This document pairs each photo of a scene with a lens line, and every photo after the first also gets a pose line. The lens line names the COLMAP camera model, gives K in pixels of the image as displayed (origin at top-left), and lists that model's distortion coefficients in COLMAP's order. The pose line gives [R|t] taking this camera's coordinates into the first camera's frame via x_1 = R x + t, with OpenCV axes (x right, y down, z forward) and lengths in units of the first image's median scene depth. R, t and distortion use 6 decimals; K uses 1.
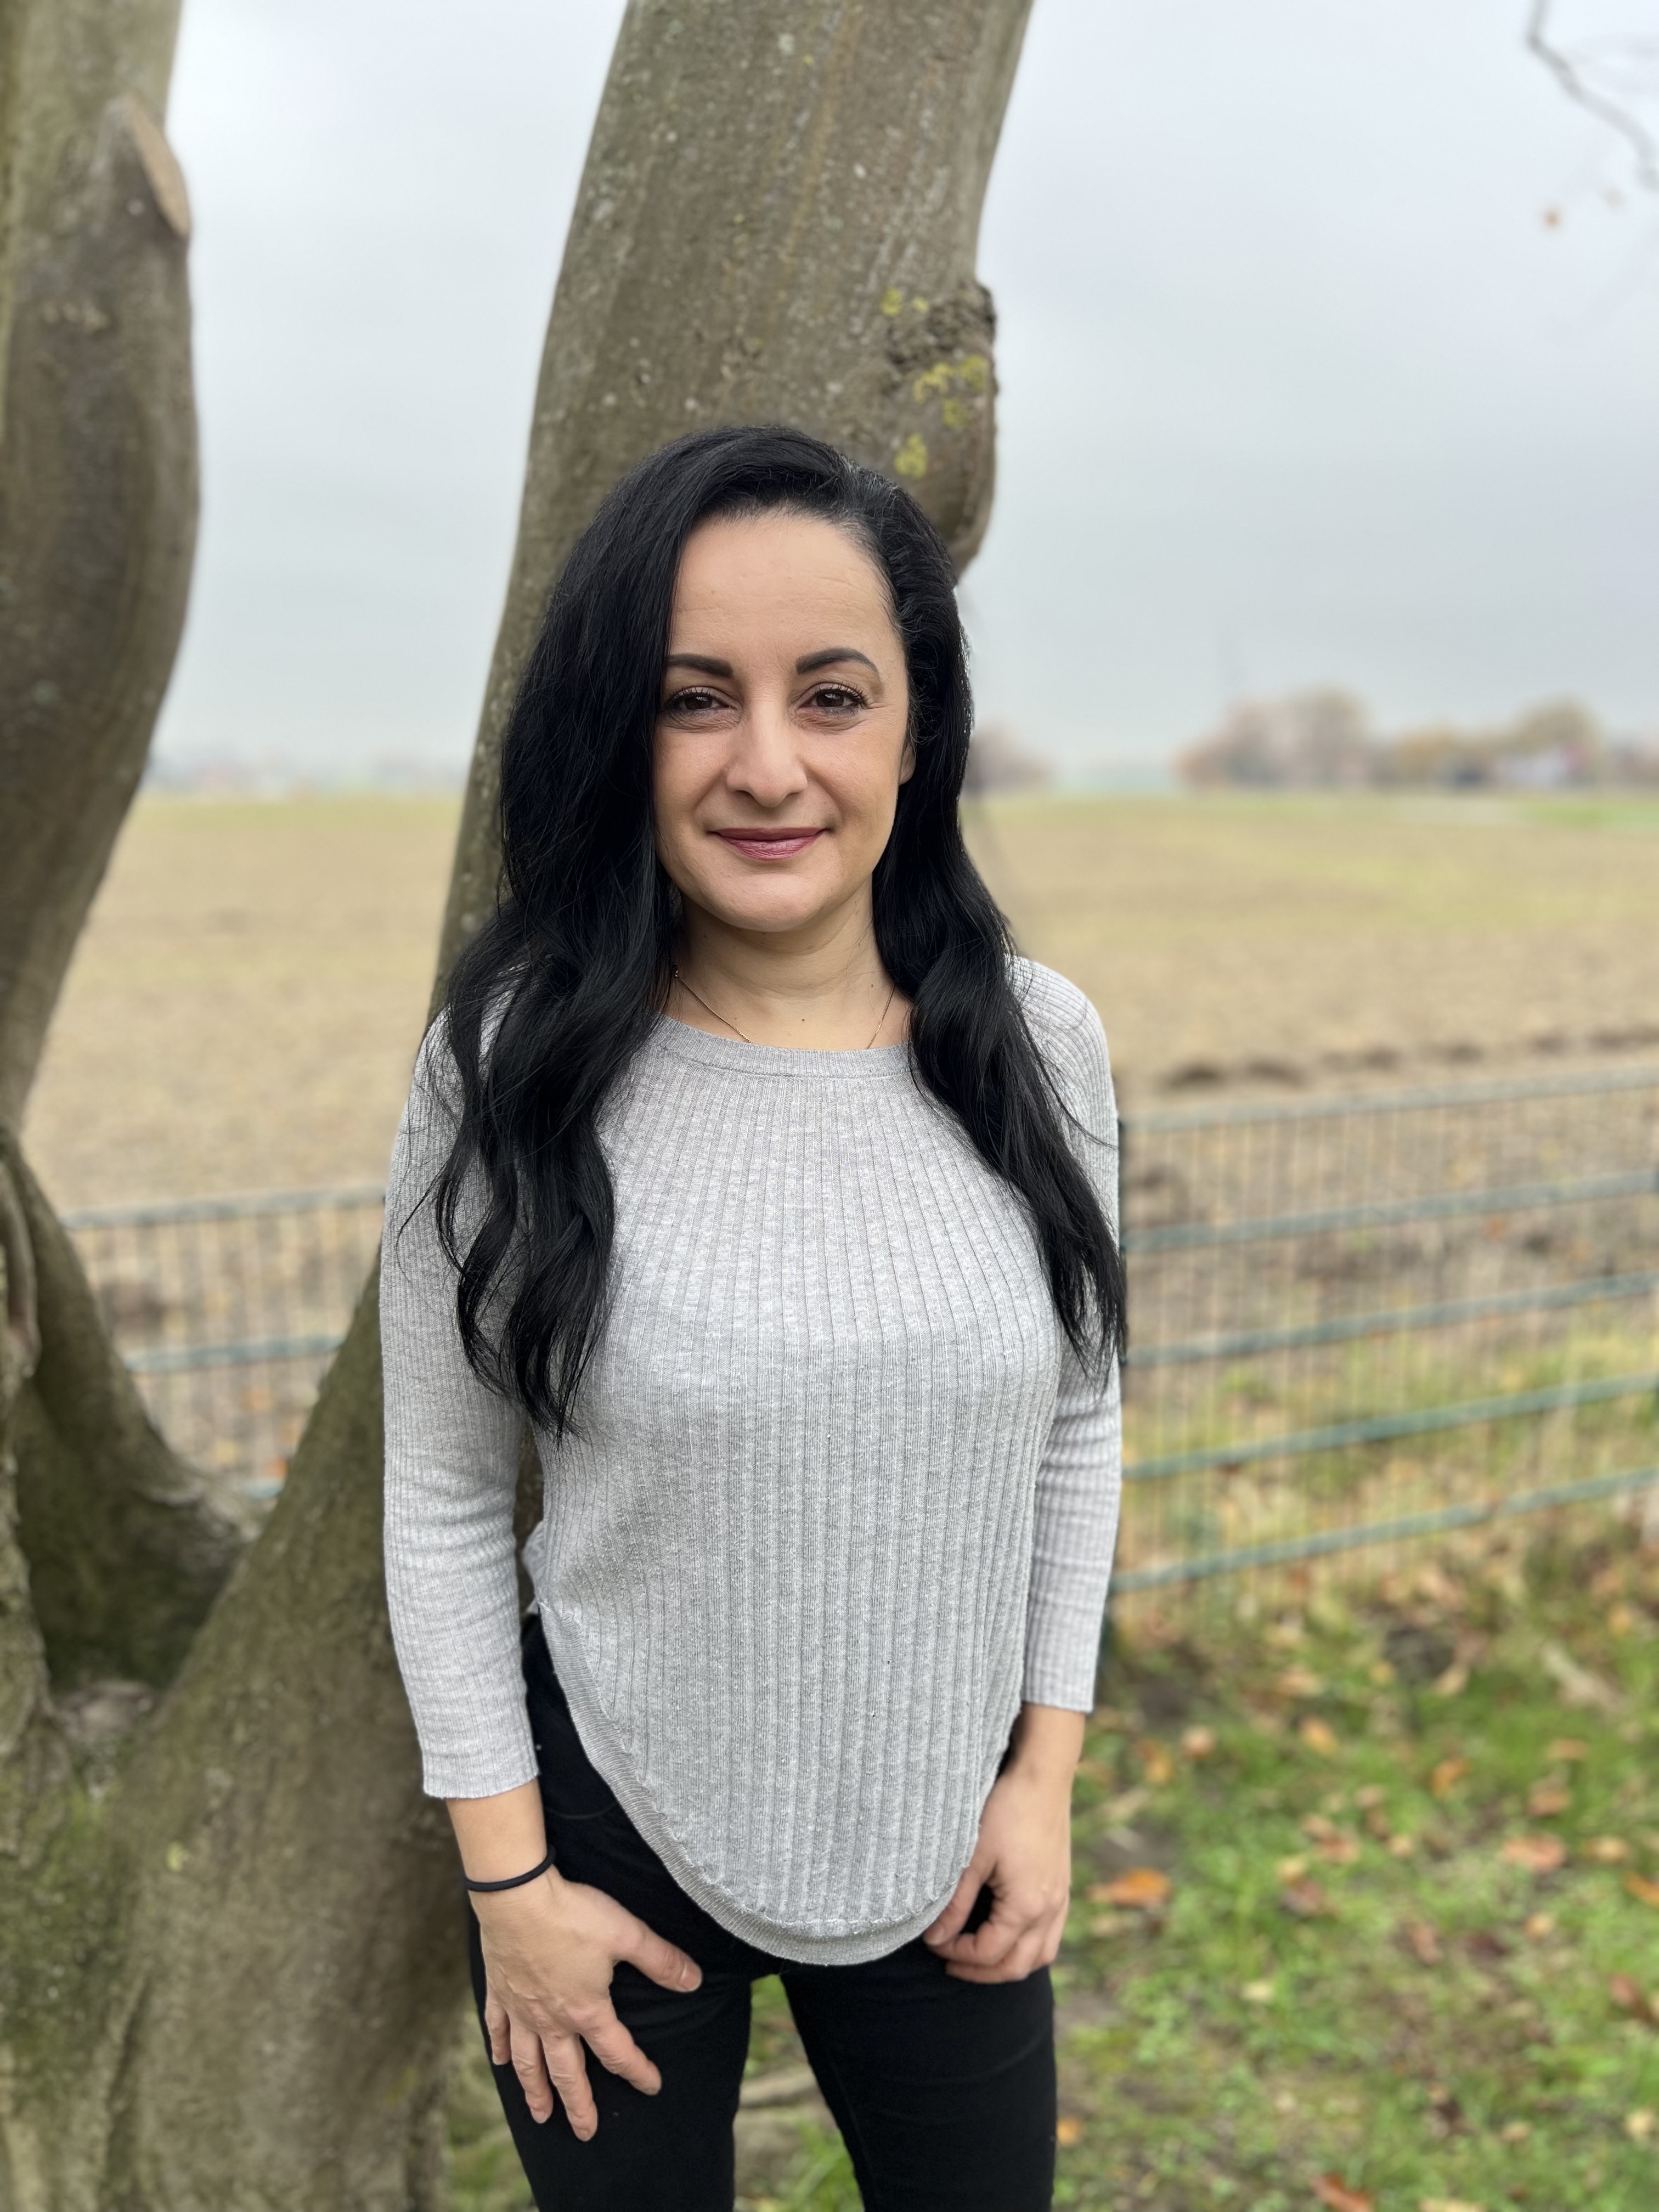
lens RADIAL K [[1686.4, 0, 827.5], [0, 1686.4, 1114.1], [0, 0, 1]] dist [0.036395, -0.045981]
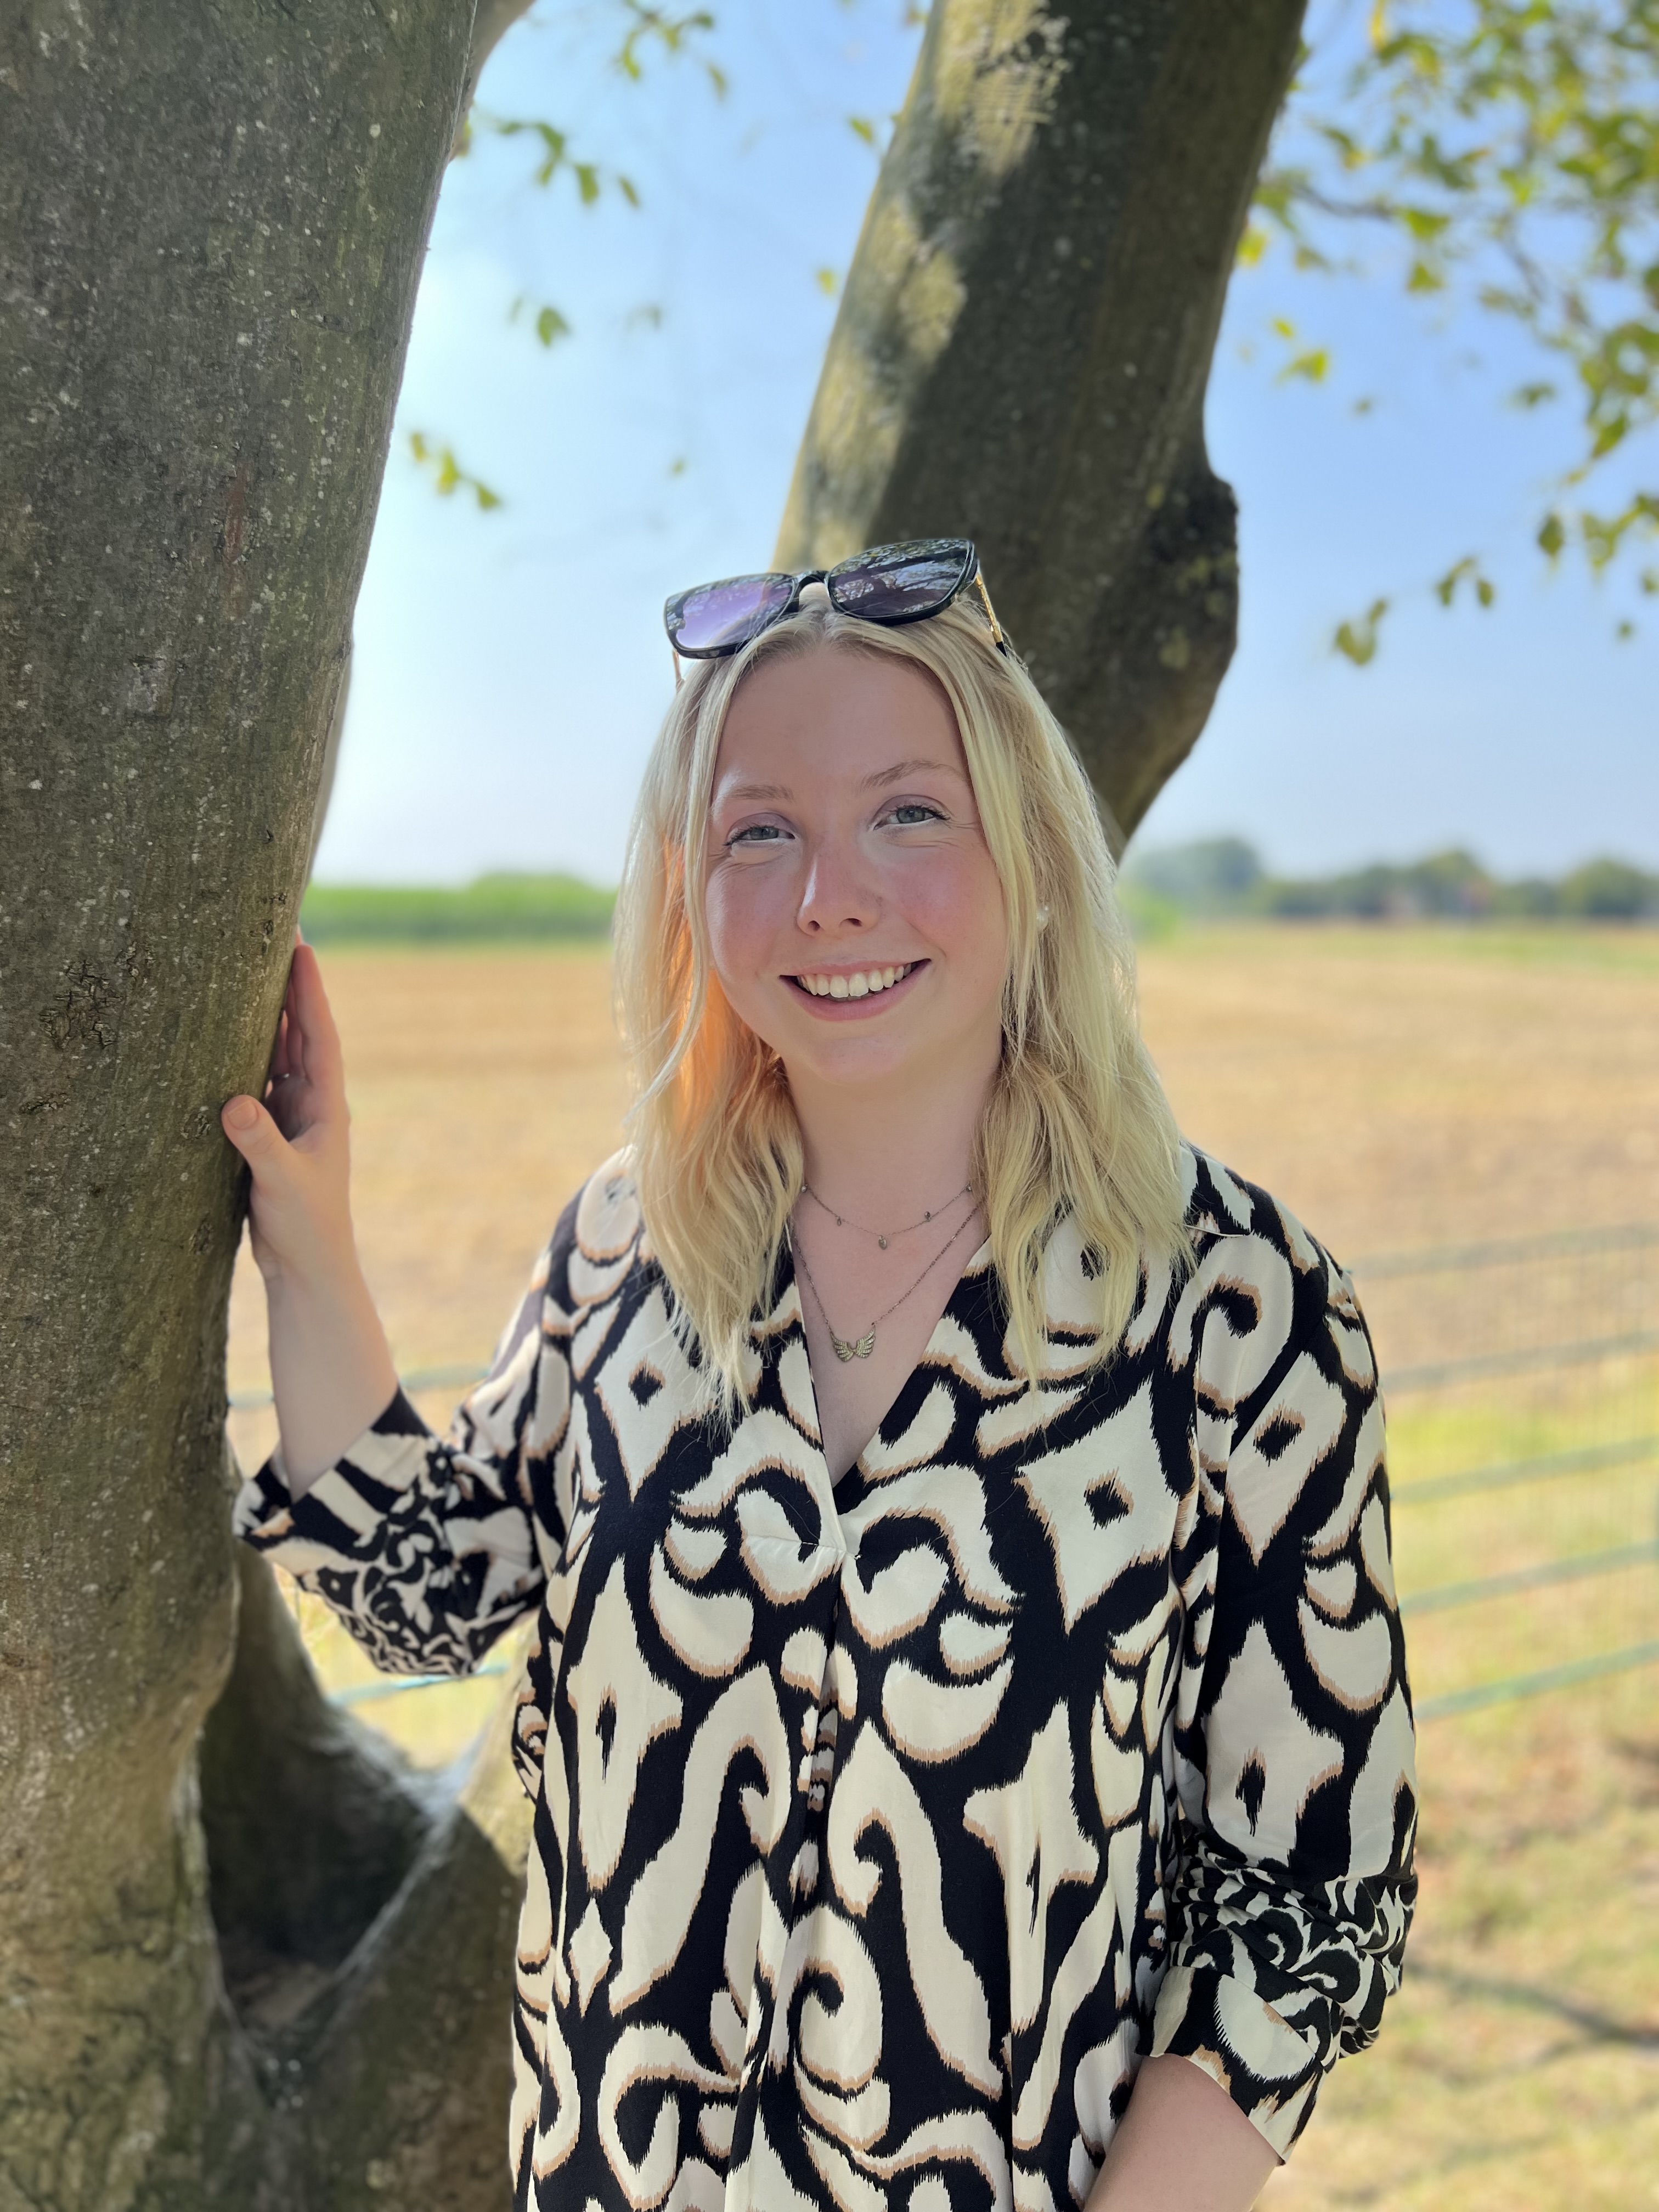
lens RADIAL K [[1686.4, 0, 829.2], [0, 1686.4, 1091.9], [0, 0, 1]] dist [0.036395, -0.045981]
pose [[0.998694, -0.007708, 0.050501, -0.200517], [0.012240, 0.995862, -0.090054, -0.046407], [-0.049598, 0.090554, 0.994656, 0.059443]]
